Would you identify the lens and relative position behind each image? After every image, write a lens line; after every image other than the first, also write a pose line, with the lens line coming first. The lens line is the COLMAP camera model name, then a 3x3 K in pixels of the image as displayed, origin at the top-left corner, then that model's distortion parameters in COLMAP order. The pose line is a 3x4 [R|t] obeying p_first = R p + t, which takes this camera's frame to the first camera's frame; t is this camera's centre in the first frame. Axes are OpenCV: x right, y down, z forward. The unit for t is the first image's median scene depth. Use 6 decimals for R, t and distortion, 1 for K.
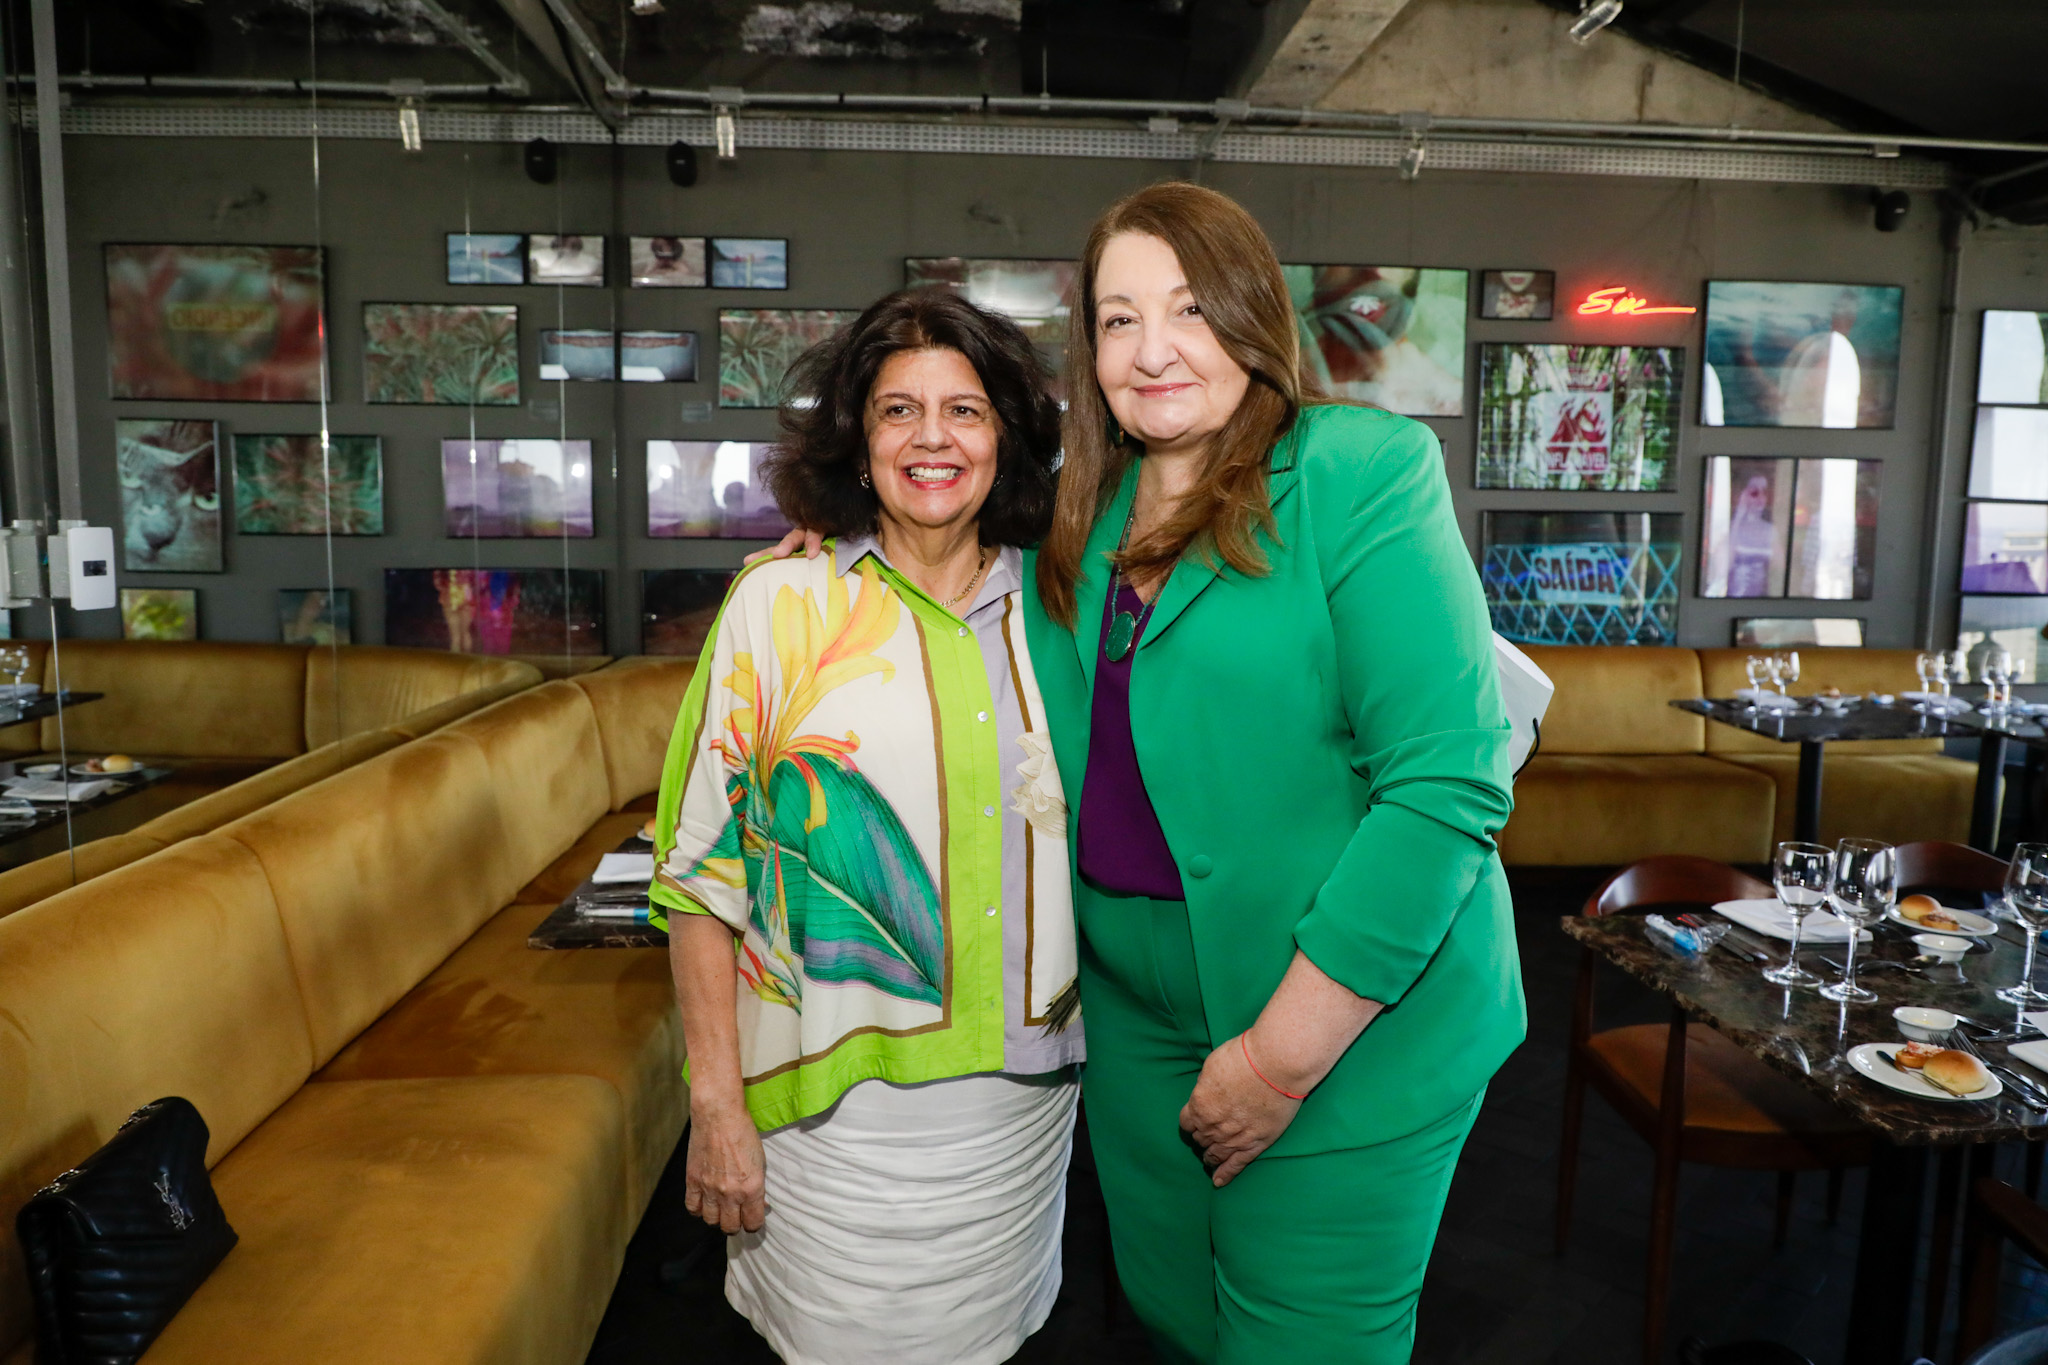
lens RADIAL K [[1393.9, 0, 1016.1], [0, 1393.9, 704.5], [0, 0, 1]] dist [-0.052046, 0.019759]
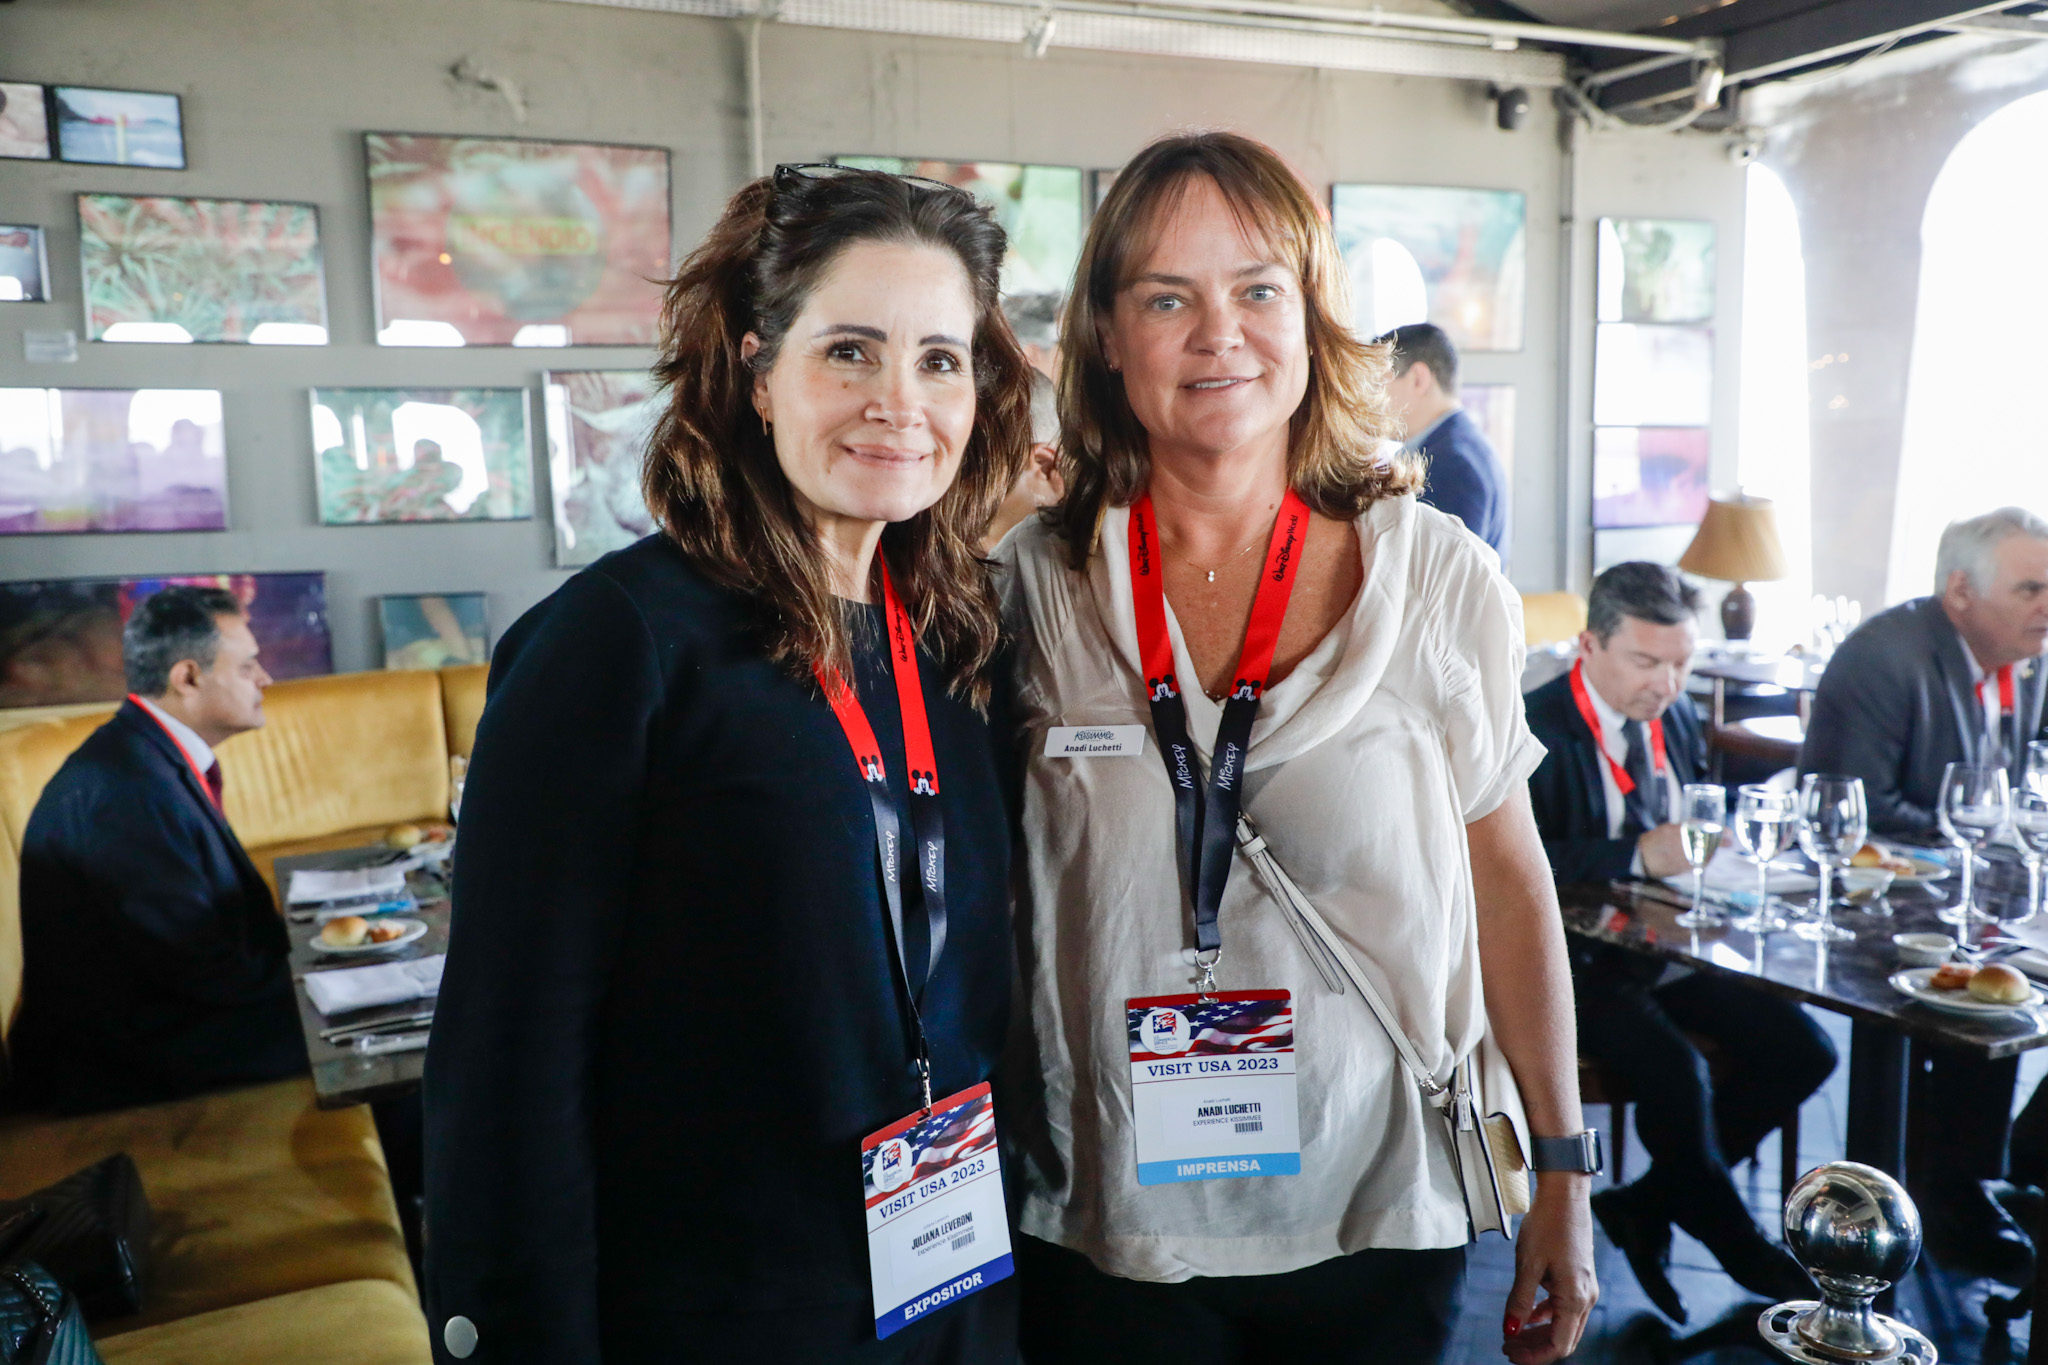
lens RADIAL K [[1832.6, 0, 985.2], [0, 1832.6, 706.2], [0, 0, 1]] dist [0.031635, 0.029055]
pose [[0.928382, -0.079733, 0.362973, -0.152725], [0.083473, 0.996495, 0.005395, -0.002984], [-0.362131, 0.025290, 0.931784, -0.003304]]
